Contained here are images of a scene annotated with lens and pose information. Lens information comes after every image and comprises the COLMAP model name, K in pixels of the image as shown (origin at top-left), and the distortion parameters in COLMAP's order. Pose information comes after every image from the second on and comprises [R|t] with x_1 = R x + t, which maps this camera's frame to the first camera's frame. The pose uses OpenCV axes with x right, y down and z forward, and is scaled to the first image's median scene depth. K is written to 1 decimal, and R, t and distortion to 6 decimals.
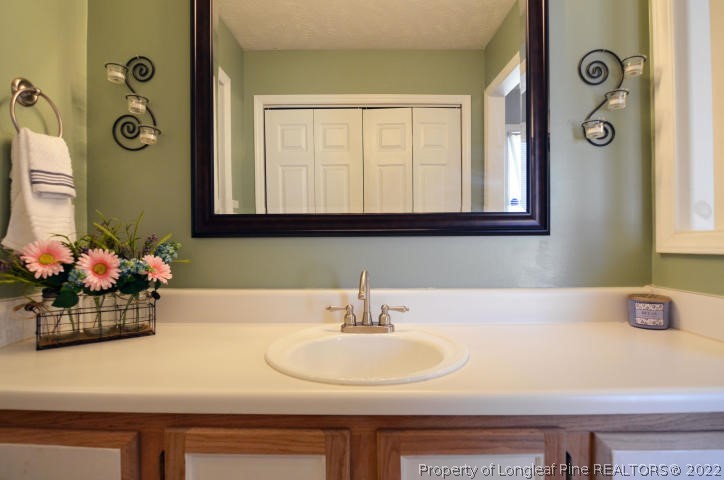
lens RADIAL K [[356.7, 0, 359.2], [0, 356.7, 241.9], [0, 0, 1]] dist [-0.001035, -0.002355]
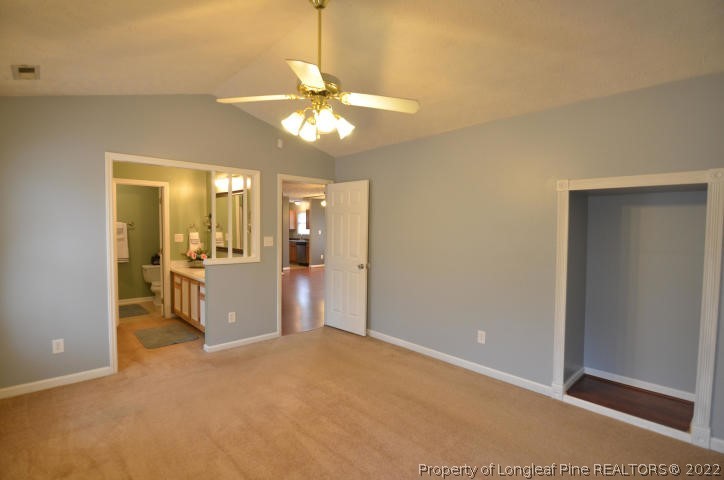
lens RADIAL K [[356.7, 0, 363.4], [0, 356.7, 243.6], [0, 0, 1]] dist [-0.001035, -0.002355]
pose [[0.676042, 0.041625, -0.735687, 5.777867], [-0.008480, 0.998777, 0.048717, -0.464378], [0.736815, -0.026696, 0.675568, -1.006978]]
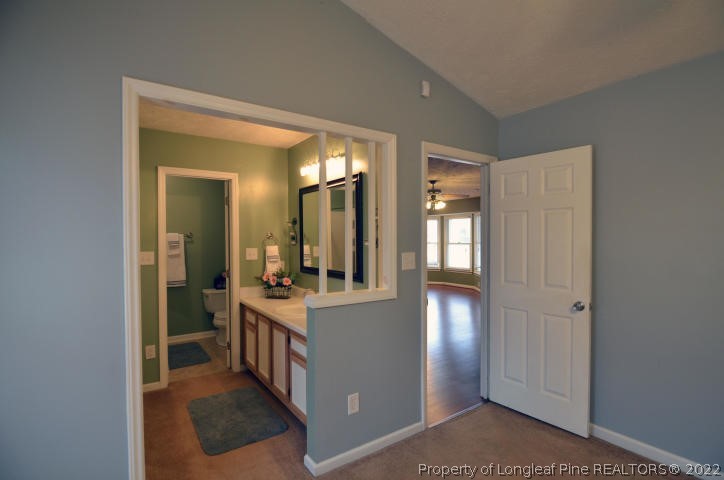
lens RADIAL K [[356.7, 0, 364.3], [0, 356.7, 244.1], [0, 0, 1]] dist [-0.001035, -0.002355]
pose [[0.568623, 0.013473, -0.822488, 3.288215], [0.005097, 0.999789, 0.019901, -0.428762], [0.822583, -0.015508, 0.568434, -0.487410]]
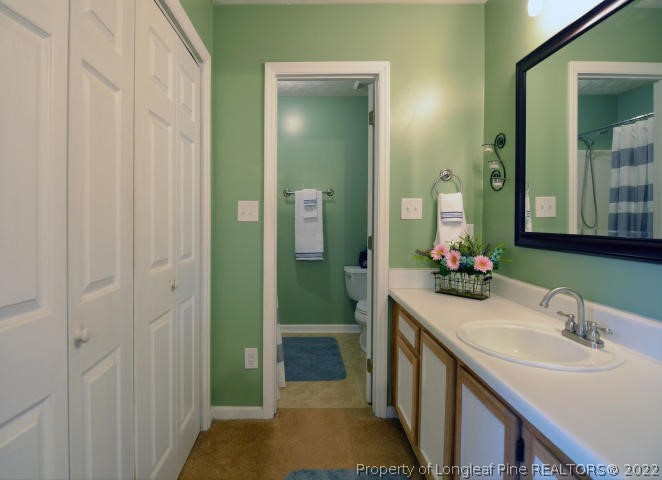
lens RADIAL K [[356.4, 0, 316.8], [0, 356.4, 230.5], [0, 0, 1]] dist [-0.019067, -0.000203]
pose [[0.035882, 0.031754, -0.998851, 1.290280], [-0.002124, 0.999495, 0.031698, -0.158791], [0.999354, 0.000984, 0.035932, 0.135658]]
